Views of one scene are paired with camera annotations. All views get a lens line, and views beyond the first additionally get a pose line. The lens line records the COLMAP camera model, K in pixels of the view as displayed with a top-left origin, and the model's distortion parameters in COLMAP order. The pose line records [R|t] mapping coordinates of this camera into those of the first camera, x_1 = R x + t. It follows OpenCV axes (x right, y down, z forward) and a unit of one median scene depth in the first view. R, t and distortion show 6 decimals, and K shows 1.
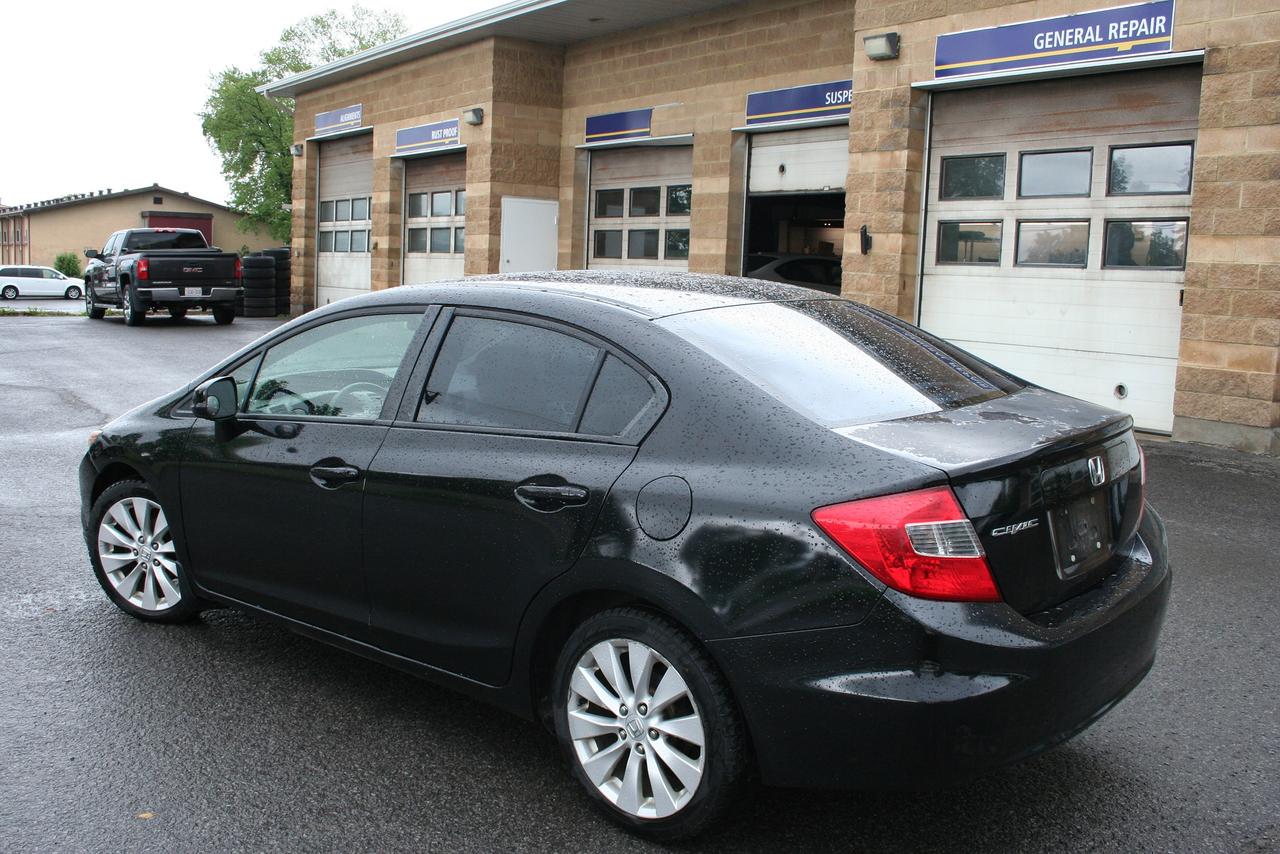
lens RADIAL K [[1256.5, 0, 645.3], [0, 1256.5, 430.7], [0, 0, 1]] dist [-0.132199, 0.164814]
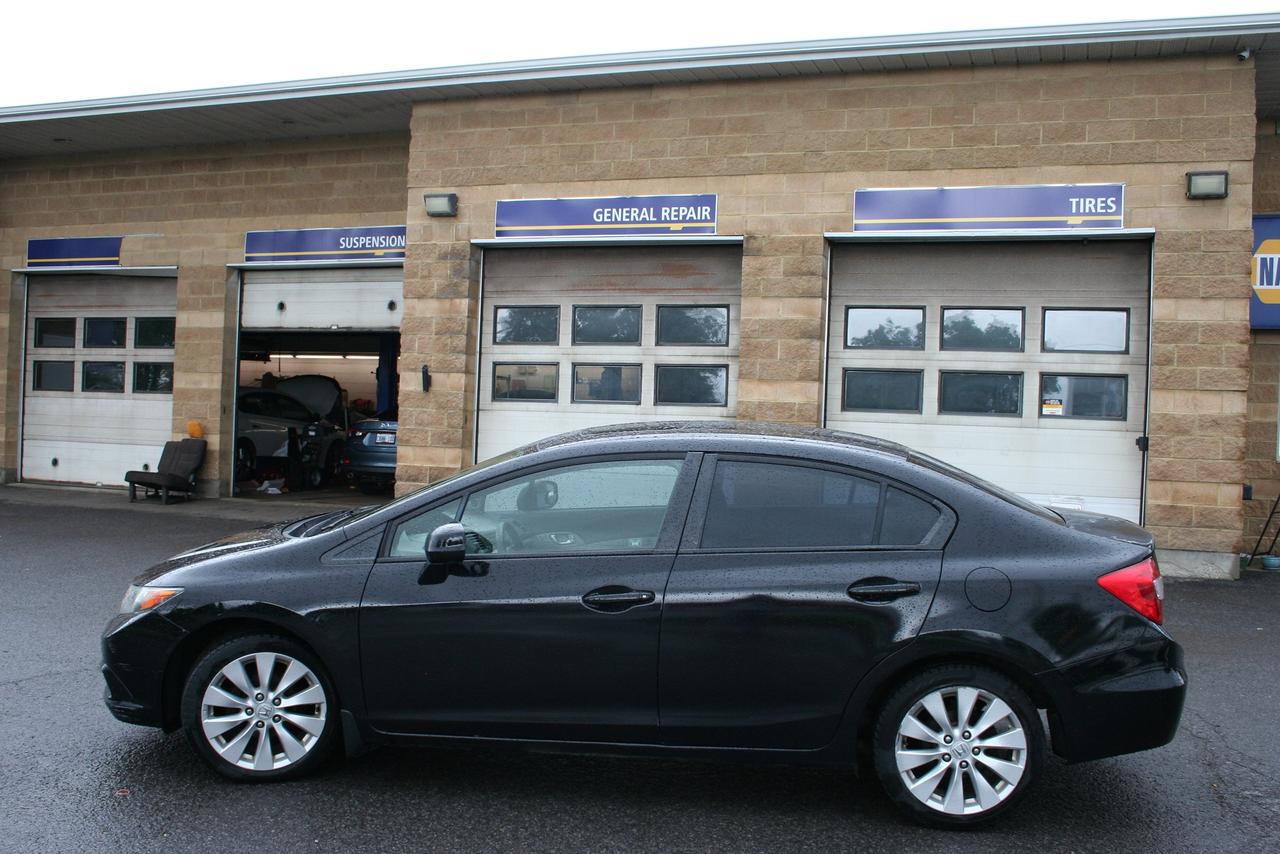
lens RADIAL K [[1256.5, 0, 645.3], [0, 1256.5, 430.7], [0, 0, 1]] dist [-0.132199, 0.164814]
pose [[0.817560, -0.010662, 0.575744, -0.300900], [0.068171, 0.994590, -0.078384, -0.009474], [-0.571793, 0.103333, 0.813864, 0.008835]]
